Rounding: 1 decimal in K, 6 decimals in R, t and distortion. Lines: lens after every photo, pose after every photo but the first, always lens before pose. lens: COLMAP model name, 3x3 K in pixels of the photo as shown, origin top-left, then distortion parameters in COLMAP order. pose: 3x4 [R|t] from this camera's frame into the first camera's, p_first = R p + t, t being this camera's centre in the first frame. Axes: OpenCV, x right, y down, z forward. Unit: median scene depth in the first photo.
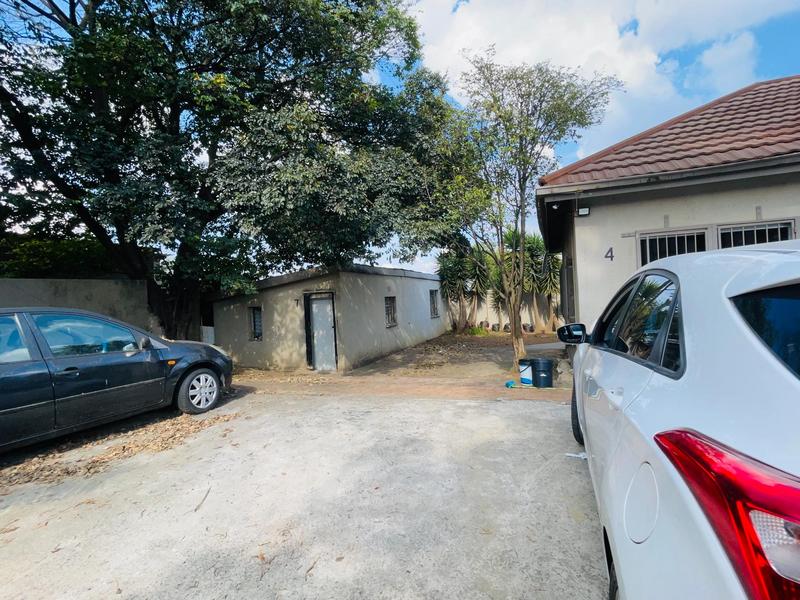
lens RADIAL K [[390.8, 0, 395.7], [0, 390.8, 302.9], [0, 0, 1]] dist [-0.001606, 0.001667]
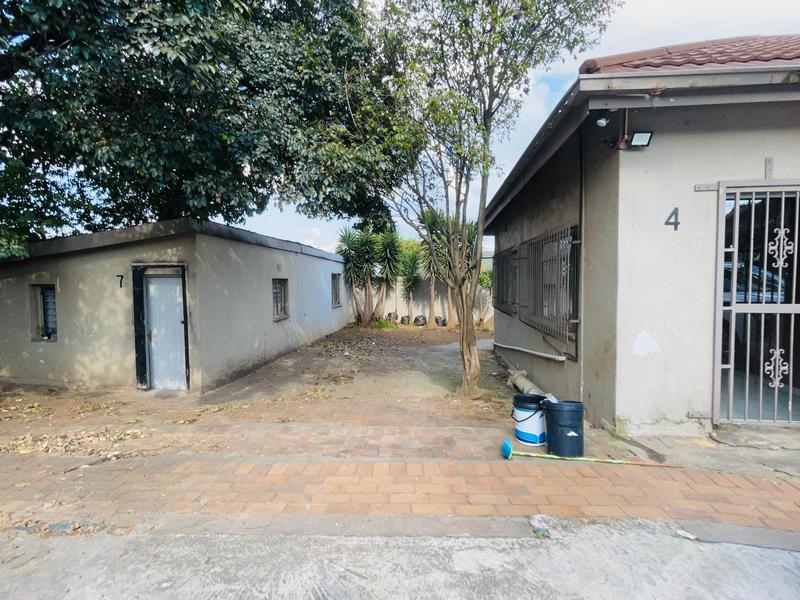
lens RADIAL K [[390.8, 0, 396.0], [0, 390.8, 301.2], [0, 0, 1]] dist [-0.001606, 0.001667]
pose [[0.962172, 0.029634, 0.270827, -0.002623], [-0.037723, 0.998983, 0.024709, -0.000316], [-0.269819, -0.033991, 0.962311, 0.295337]]
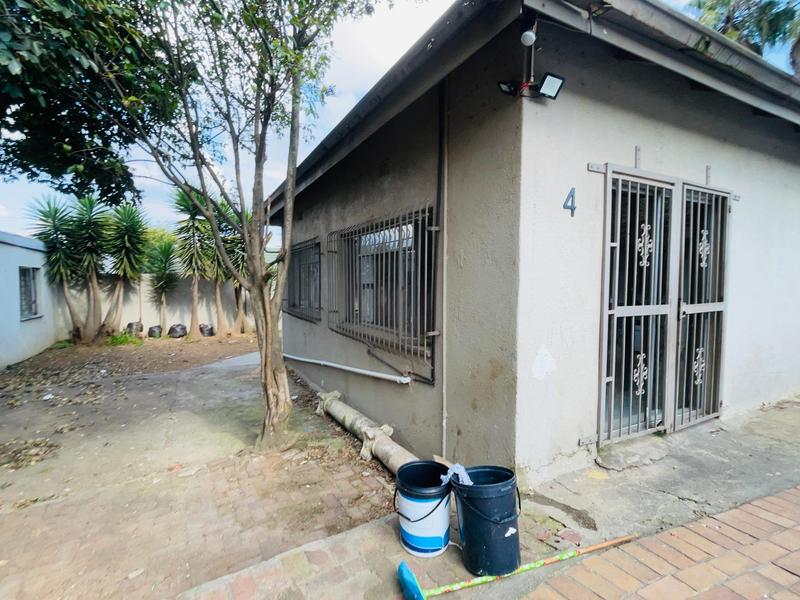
lens RADIAL K [[390.8, 0, 396.5], [0, 390.8, 293.2], [0, 0, 1]] dist [-0.001606, 0.001667]
pose [[0.652018, 0.024138, 0.757819, 0.035842], [-0.021391, 0.999681, -0.013438, -0.003212], [-0.757901, -0.007449, 0.652327, 0.461655]]
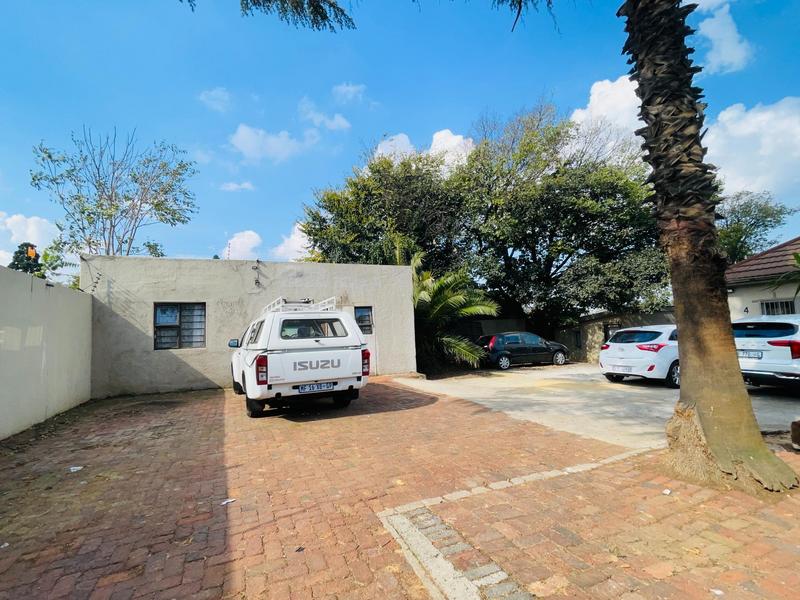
lens RADIAL K [[390.8, 0, 398.3], [0, 390.8, 299.3], [0, 0, 1]] dist [-0.001606, 0.001667]
pose [[0.709279, -0.041323, -0.703715, 0.381688], [-0.000348, 0.998260, -0.058969, -0.030032], [0.704927, 0.042070, 0.708031, -1.012918]]
